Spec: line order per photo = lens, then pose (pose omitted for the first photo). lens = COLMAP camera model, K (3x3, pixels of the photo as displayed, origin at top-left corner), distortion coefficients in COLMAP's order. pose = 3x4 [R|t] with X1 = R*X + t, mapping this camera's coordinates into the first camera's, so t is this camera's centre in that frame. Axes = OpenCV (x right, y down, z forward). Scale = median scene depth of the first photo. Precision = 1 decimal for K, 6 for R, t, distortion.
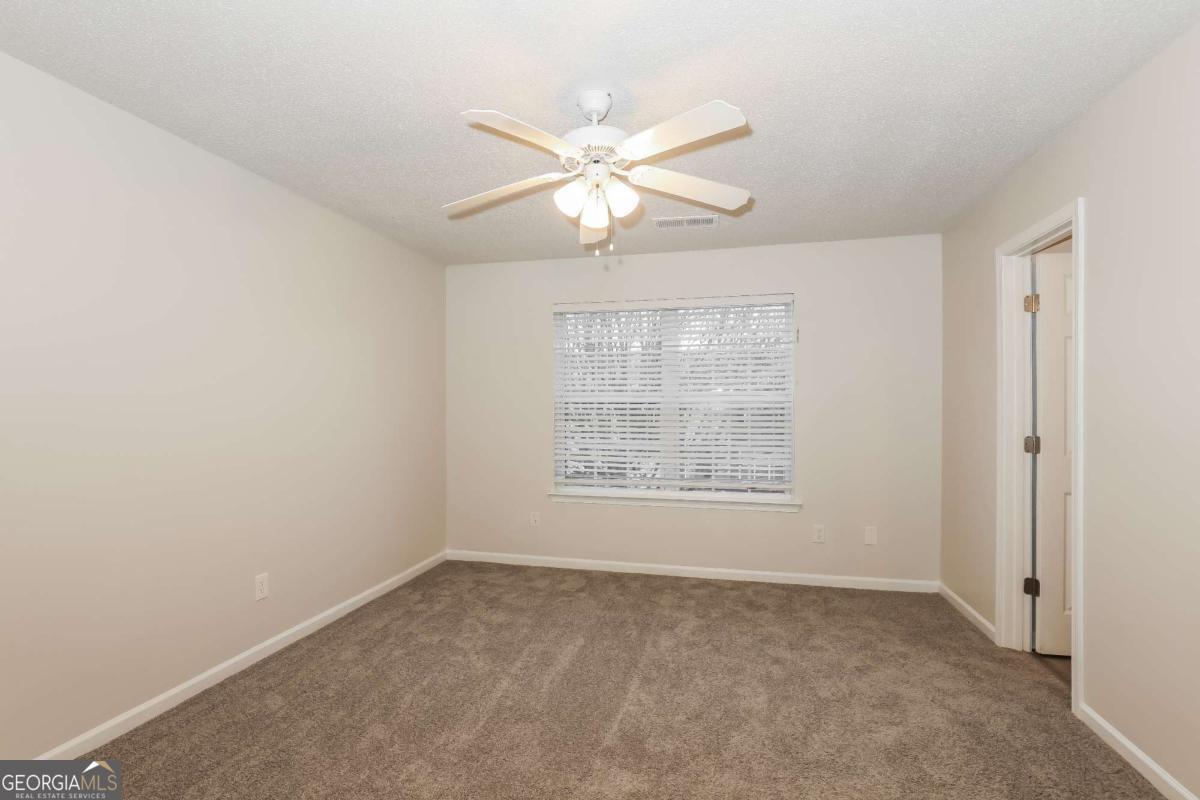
lens RADIAL K [[555.0, 0, 590.1], [0, 555.0, 401.8], [0, 0, 1]] dist [-0.002085, 0.000338]
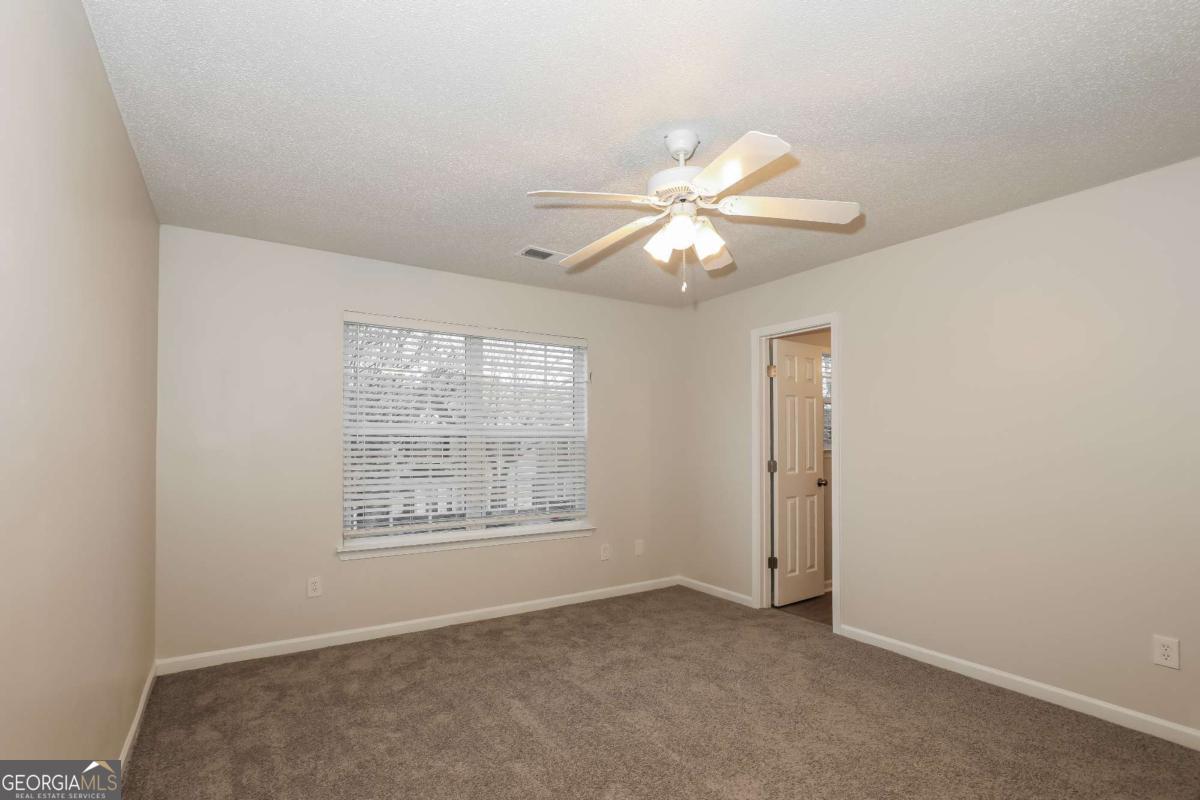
lens RADIAL K [[568.2, 0, 599.0], [0, 568.2, 436.9], [0, 0, 1]] dist [-0.012873, 0.000147]
pose [[0.690493, 0.005599, 0.723317, -0.481075], [-0.010188, 0.999946, 0.001985, -0.000921], [-0.723267, -0.008739, 0.690513, 0.225219]]
